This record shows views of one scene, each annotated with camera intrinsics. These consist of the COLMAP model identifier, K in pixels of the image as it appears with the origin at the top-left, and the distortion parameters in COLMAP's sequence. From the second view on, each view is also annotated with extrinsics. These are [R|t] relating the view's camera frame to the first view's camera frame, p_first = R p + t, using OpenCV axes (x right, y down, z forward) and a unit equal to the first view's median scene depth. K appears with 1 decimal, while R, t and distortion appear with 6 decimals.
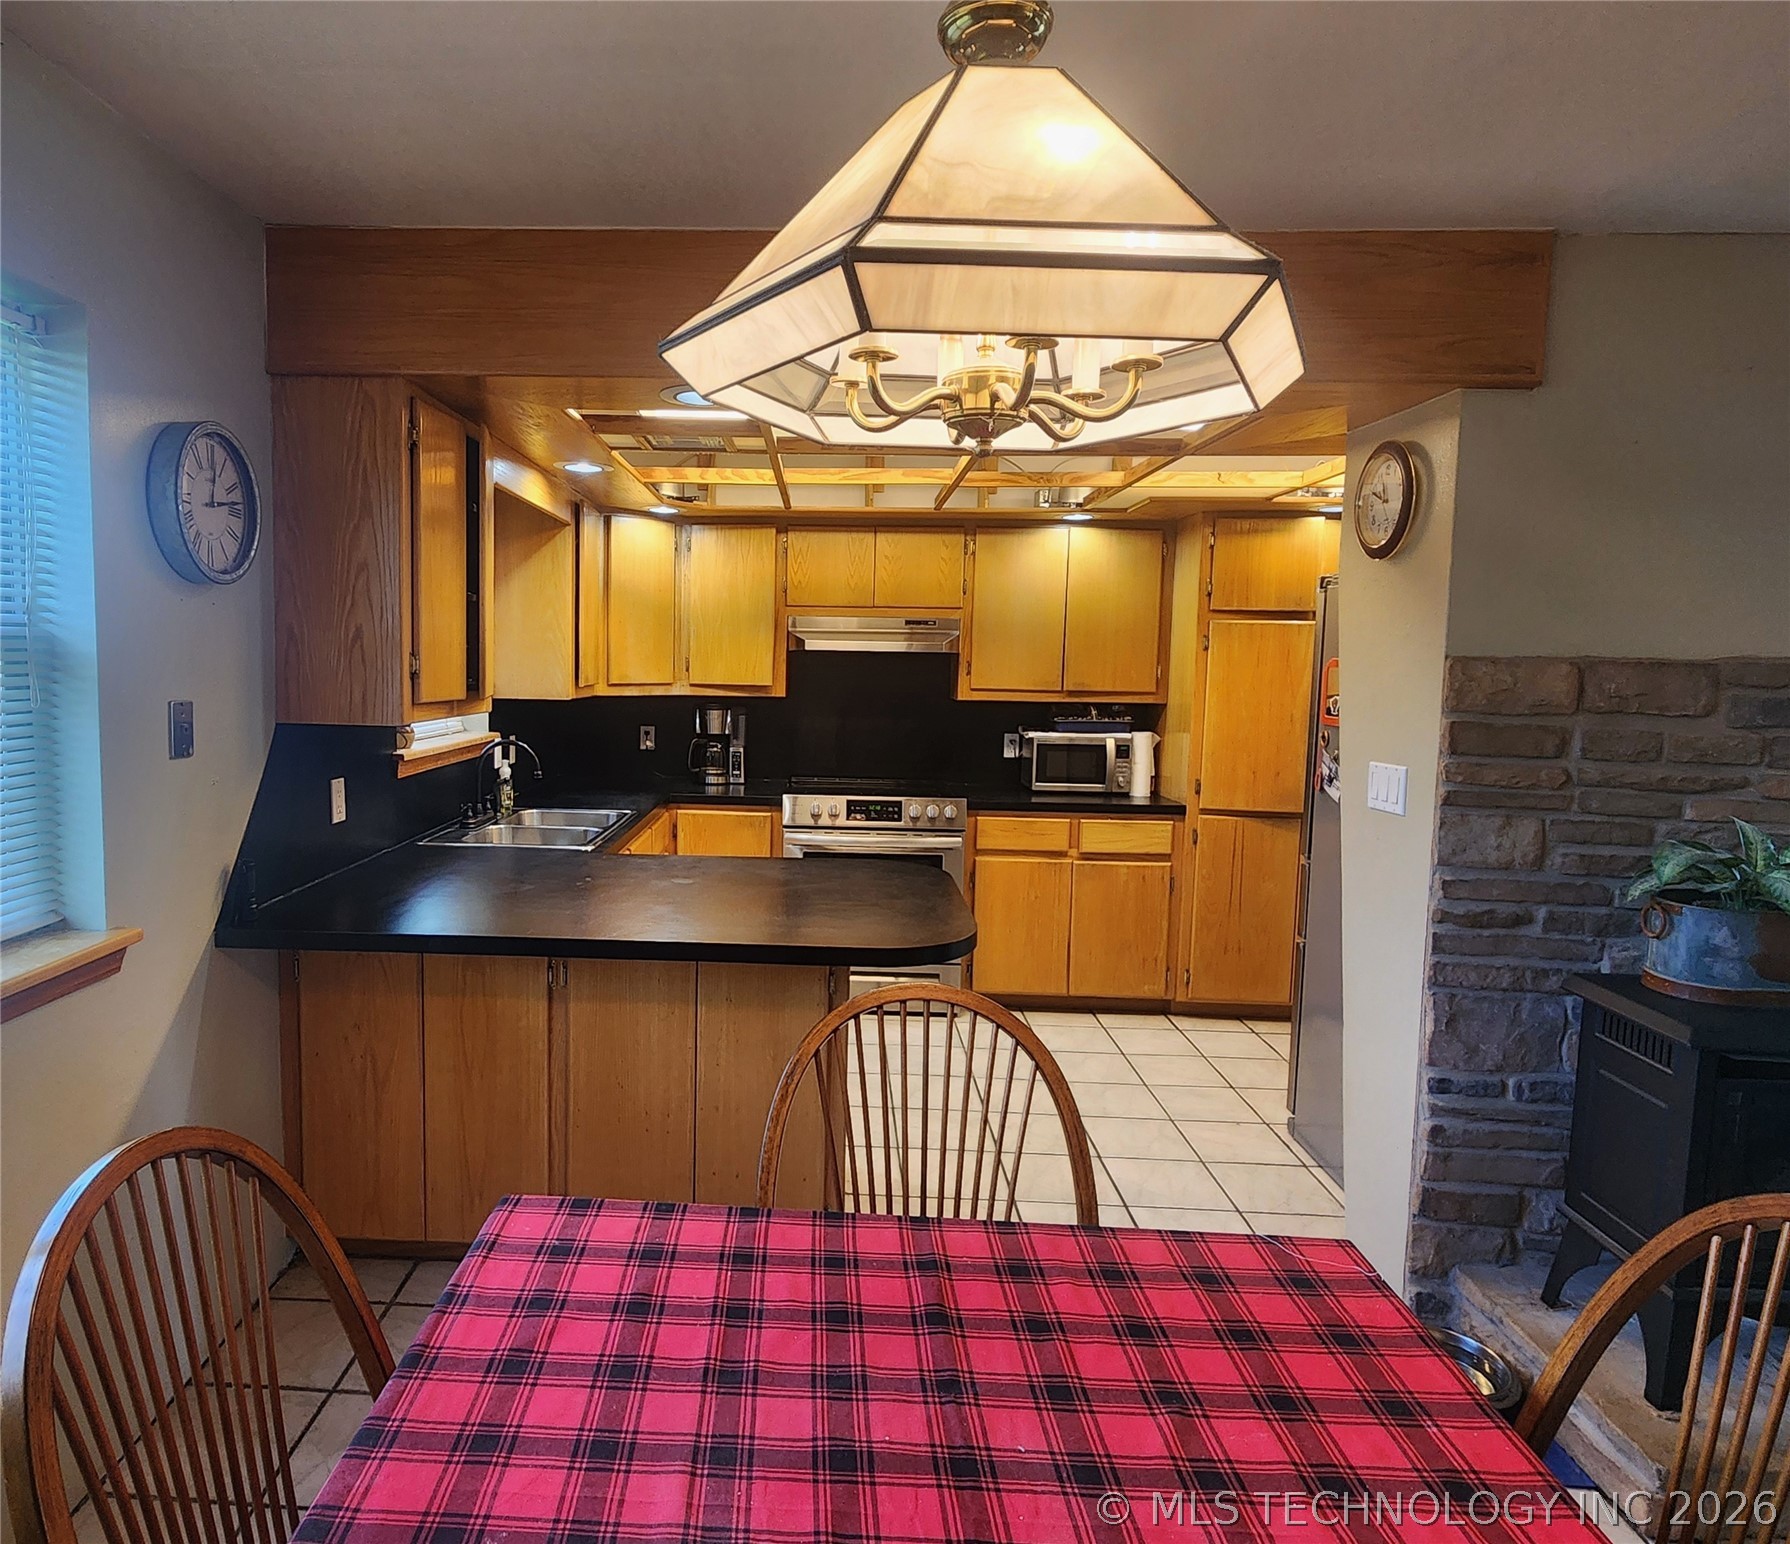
lens RADIAL K [[1120.8, 0, 770.1], [0, 1120.8, 756.6], [0, 0, 1]] dist [0.005053, 0.000843]
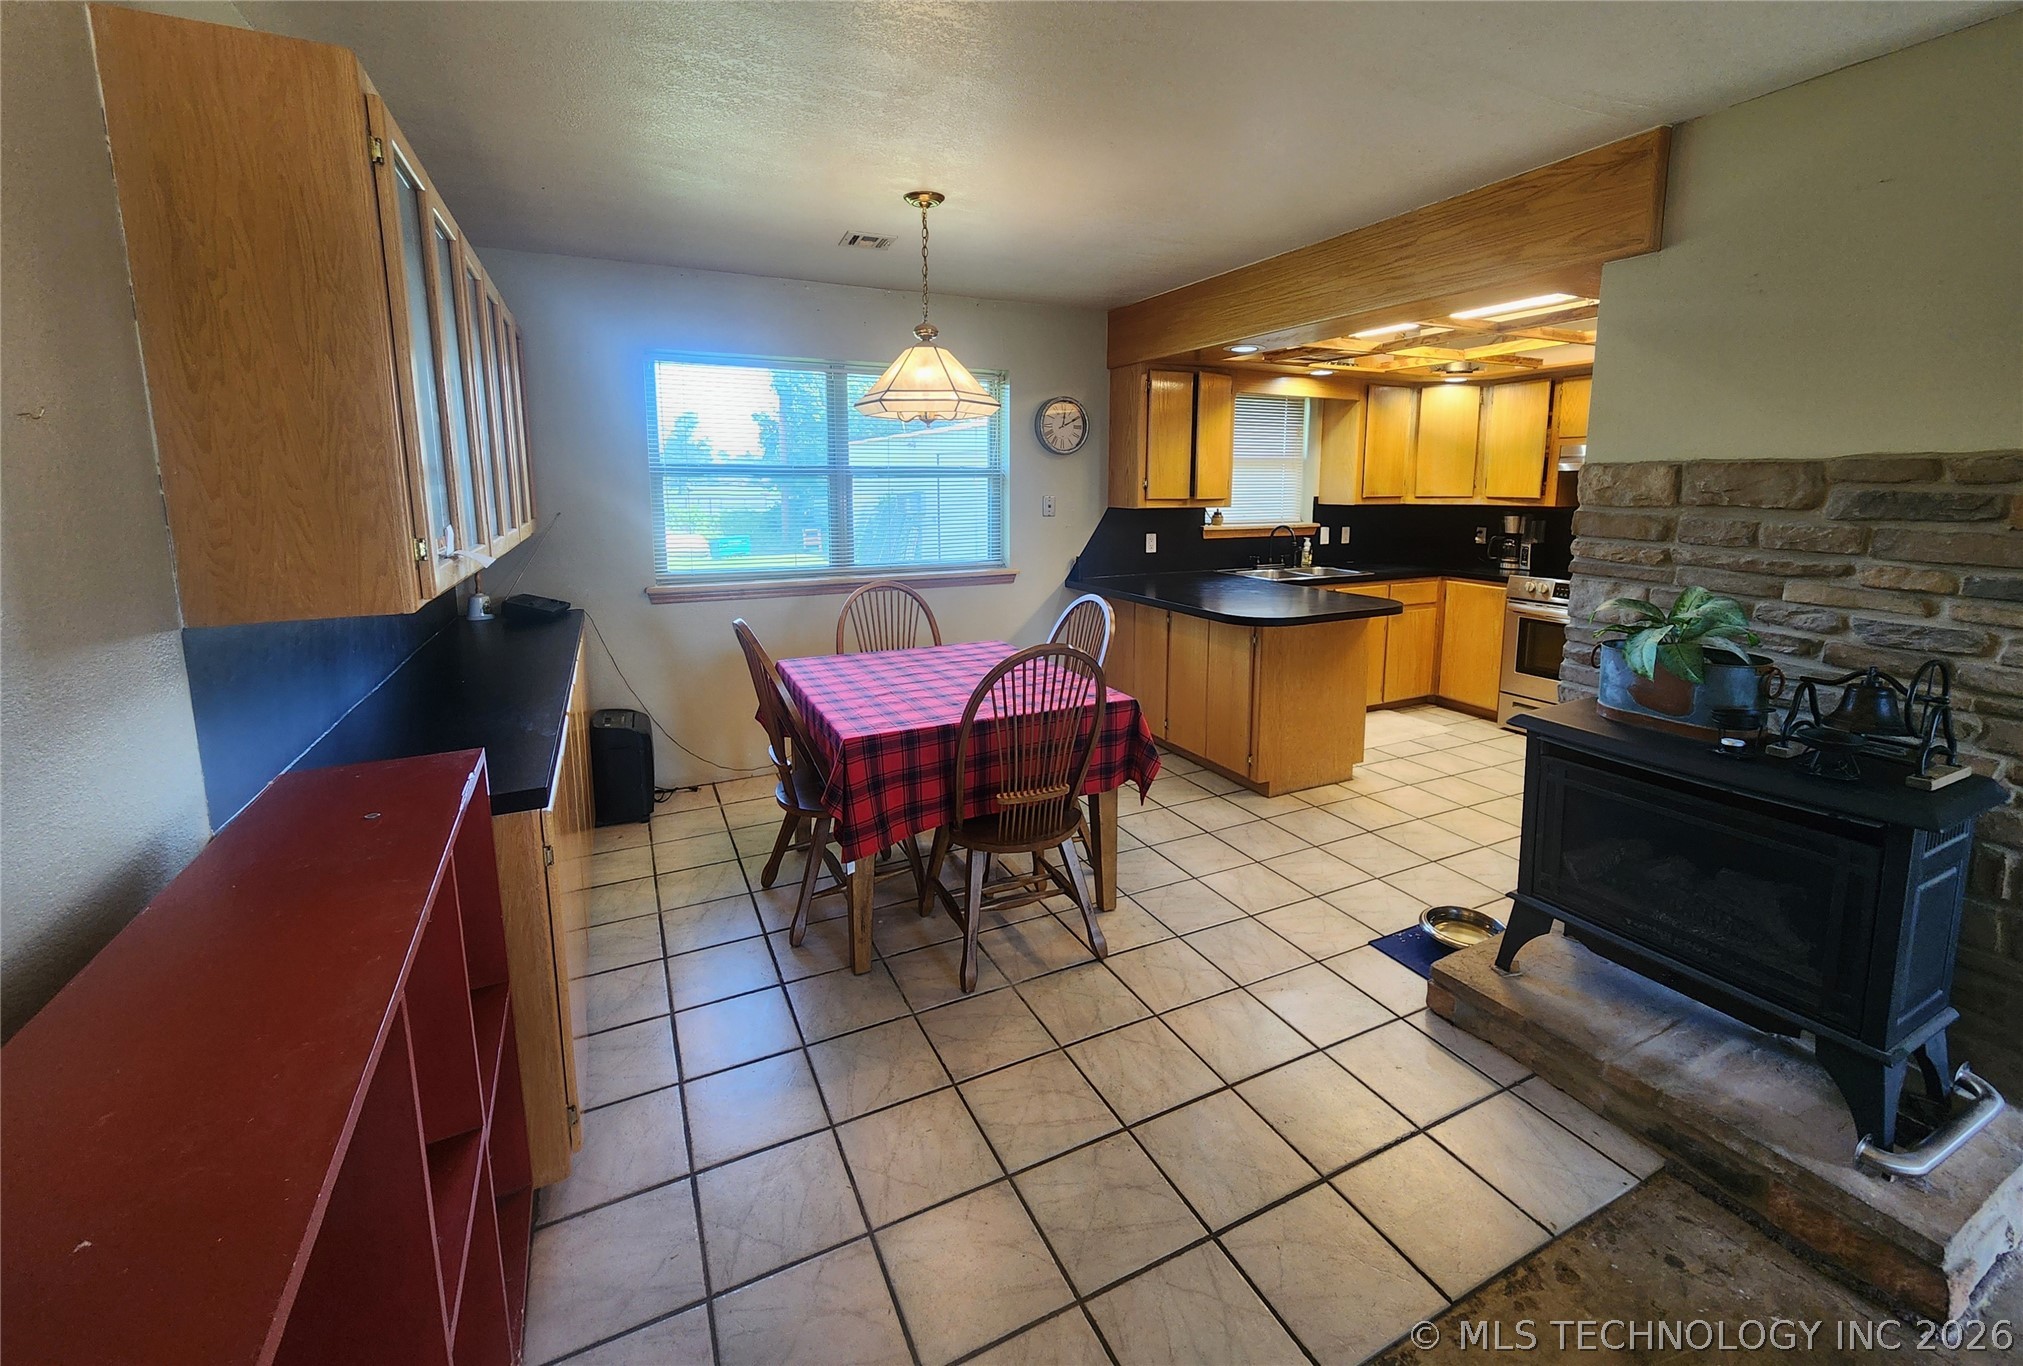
lens RADIAL K [[830.1, 0, 1016.6], [0, 830.1, 598.3], [0, 0, 1]] dist [0.001167, 0.000092]
pose [[0.484567, 0.103450, -0.868615, 0.610039], [-0.067090, 0.994453, 0.081011, 0.019852], [0.872177, 0.019020, 0.488820, -0.048336]]
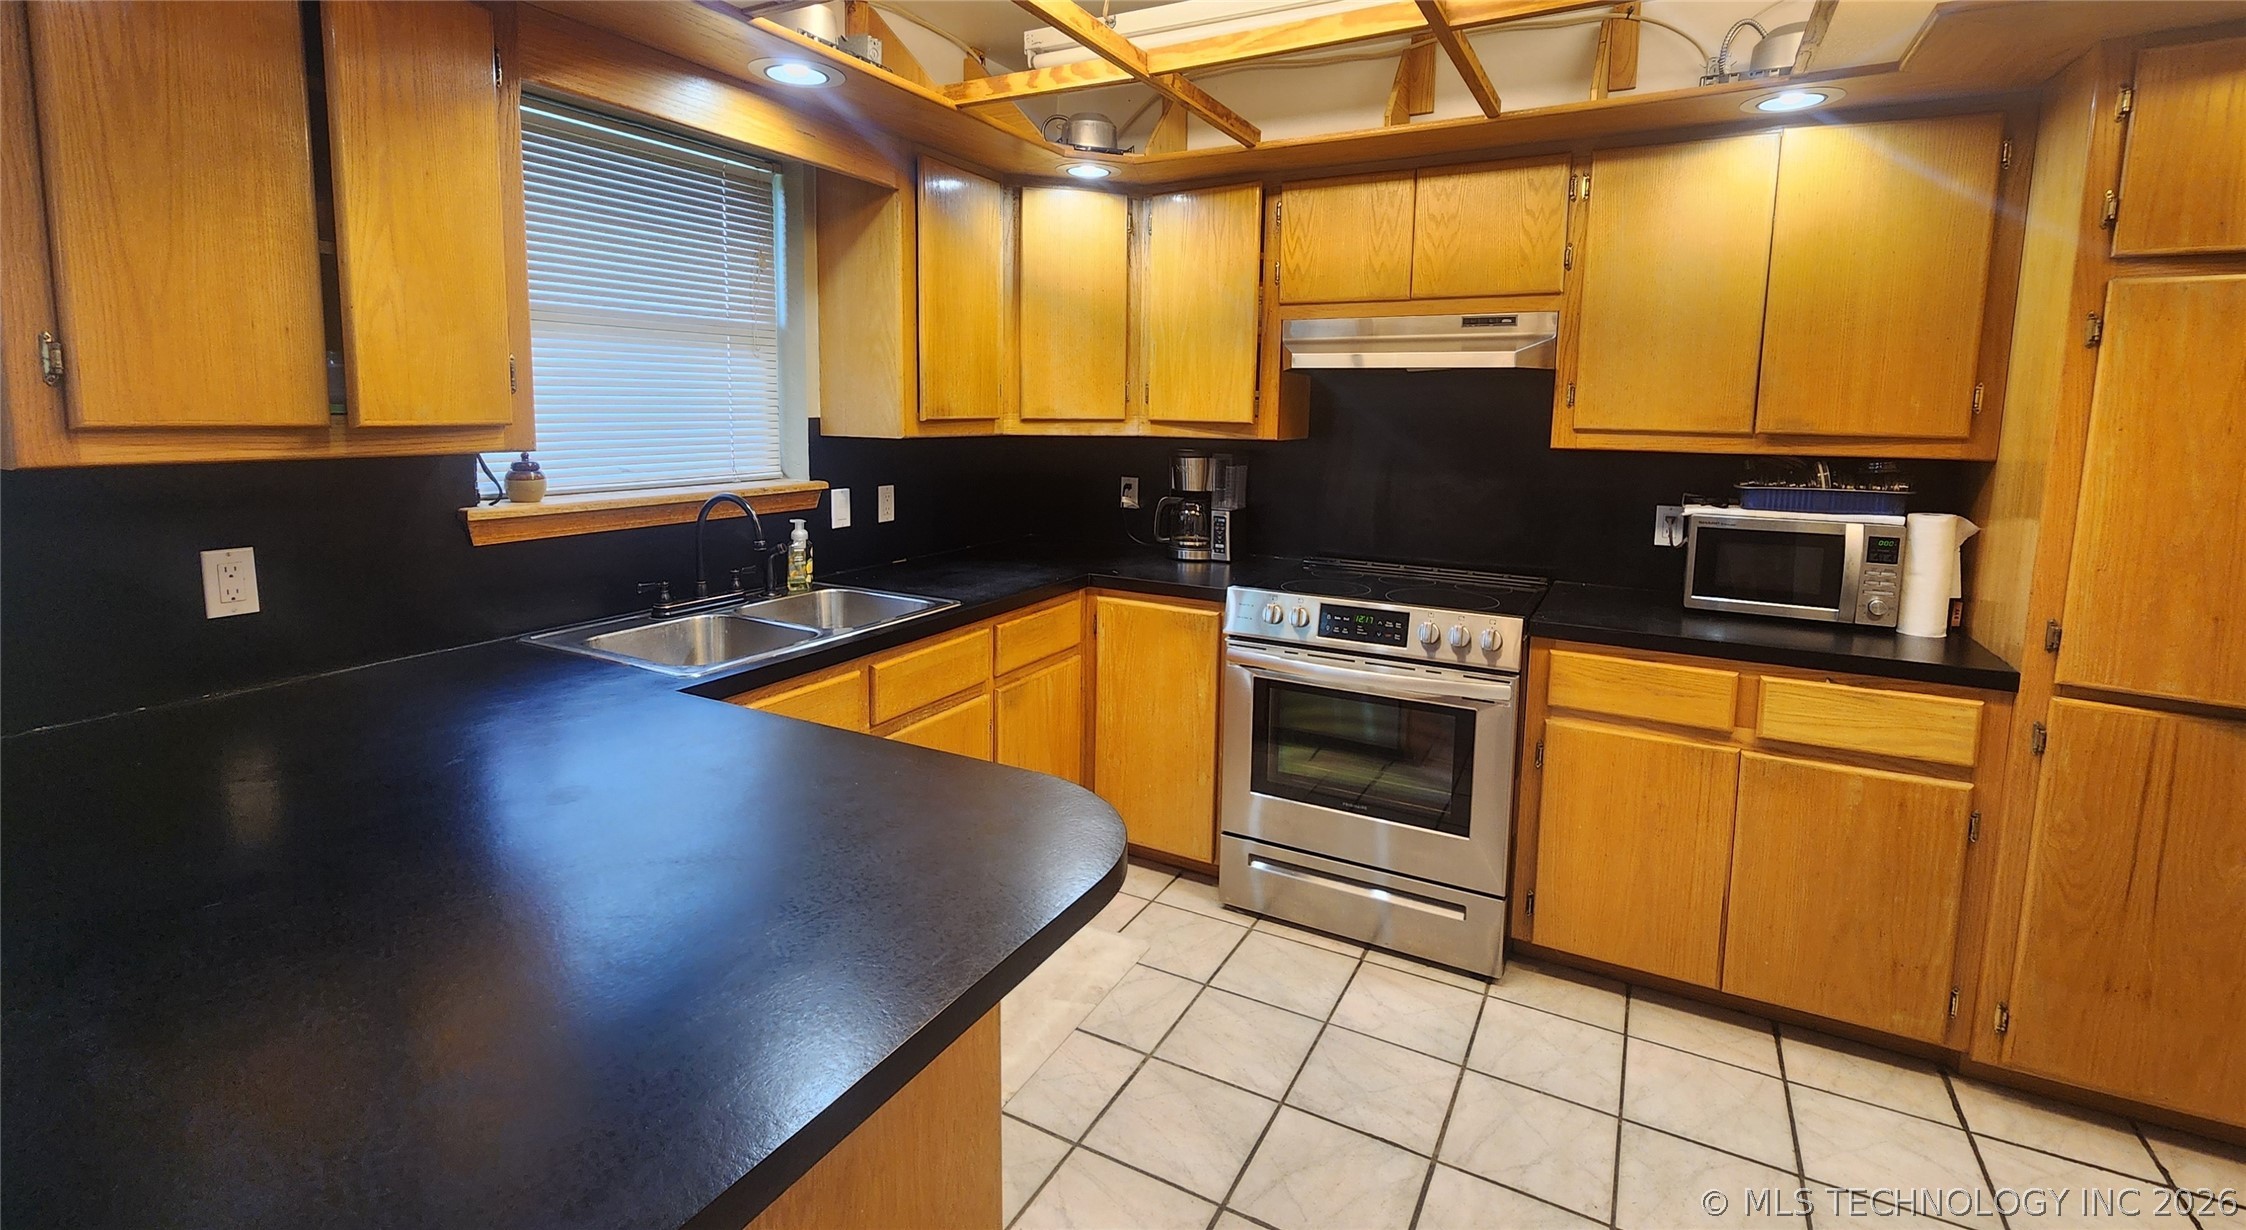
lens RADIAL K [[989.7, 0, 1114.3], [0, 989.7, 521.8], [0, 0, 1]] dist [-0.000397, -0.000493]
pose [[0.897935, 0.046489, -0.437666, 0.201087], [-0.036227, 0.998838, 0.031771, -0.020268], [0.438635, -0.012673, 0.898576, 0.441256]]
